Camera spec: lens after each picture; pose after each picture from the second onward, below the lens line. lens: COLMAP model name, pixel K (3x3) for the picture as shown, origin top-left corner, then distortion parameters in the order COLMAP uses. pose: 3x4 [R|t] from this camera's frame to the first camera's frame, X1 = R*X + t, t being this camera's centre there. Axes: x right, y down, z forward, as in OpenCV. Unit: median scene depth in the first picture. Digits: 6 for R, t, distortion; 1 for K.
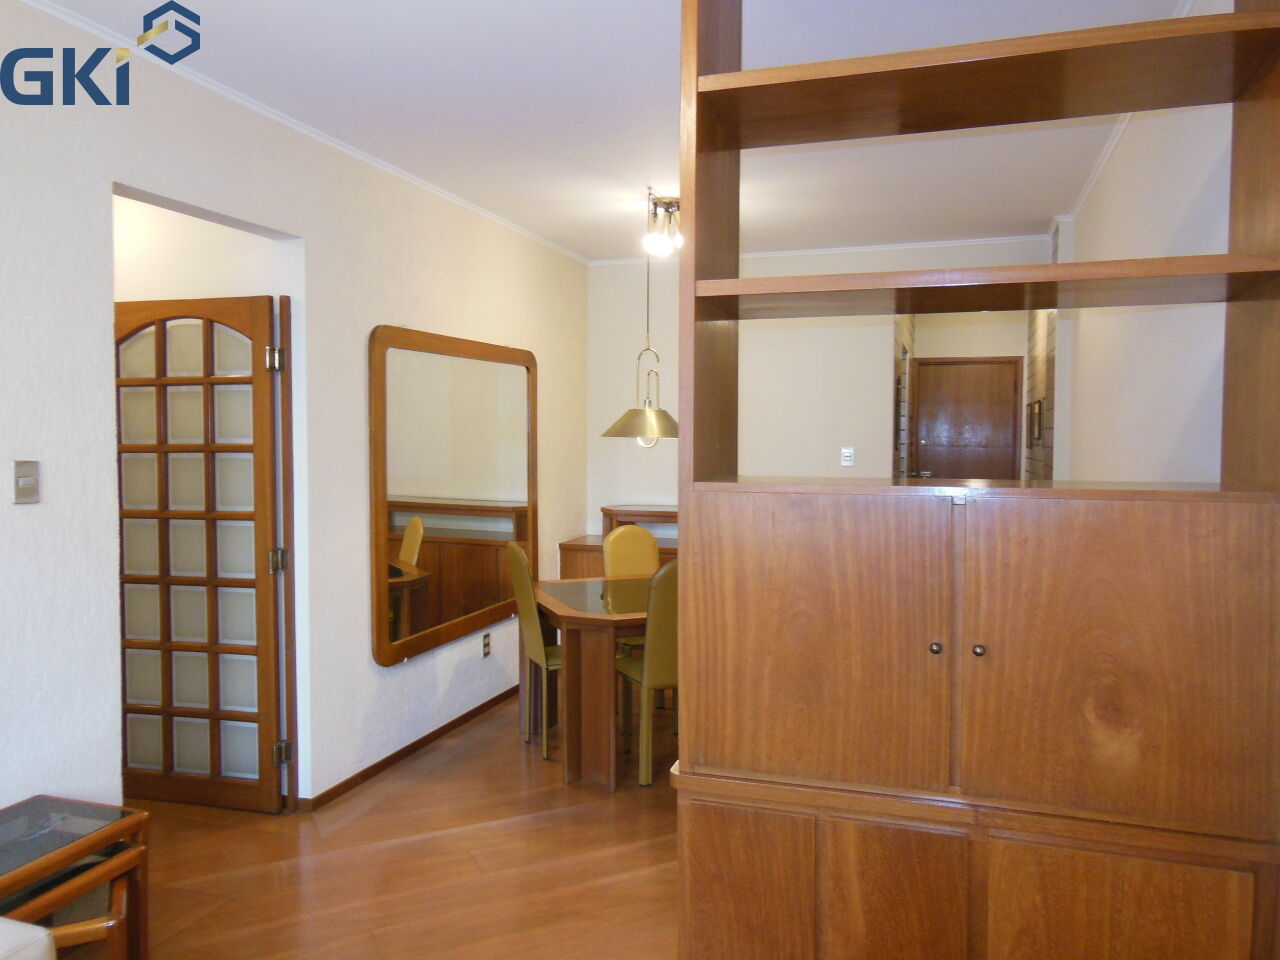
lens RADIAL K [[935.4, 0, 639.6], [0, 935.4, 482.8], [0, 0, 1]] dist [-0.001525, 0.030906]
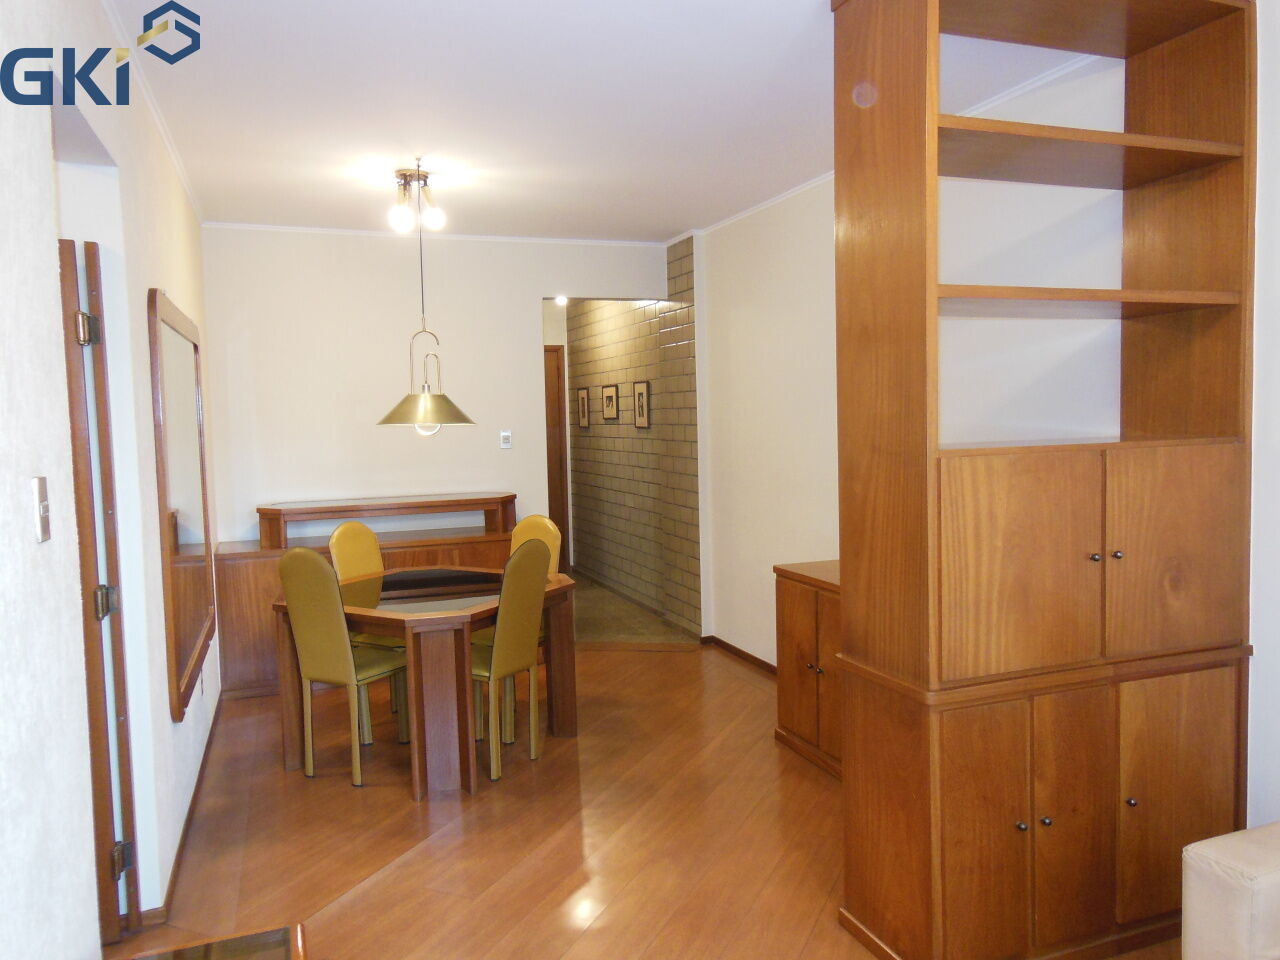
lens RADIAL K [[935.4, 0, 641.5], [0, 935.4, 477.0], [0, 0, 1]] dist [-0.001525, 0.030906]
pose [[0.773613, -0.062490, 0.630569, -0.727038], [0.057611, 0.997940, 0.028216, -0.016204], [-0.631034, 0.014500, 0.775620, 0.221483]]
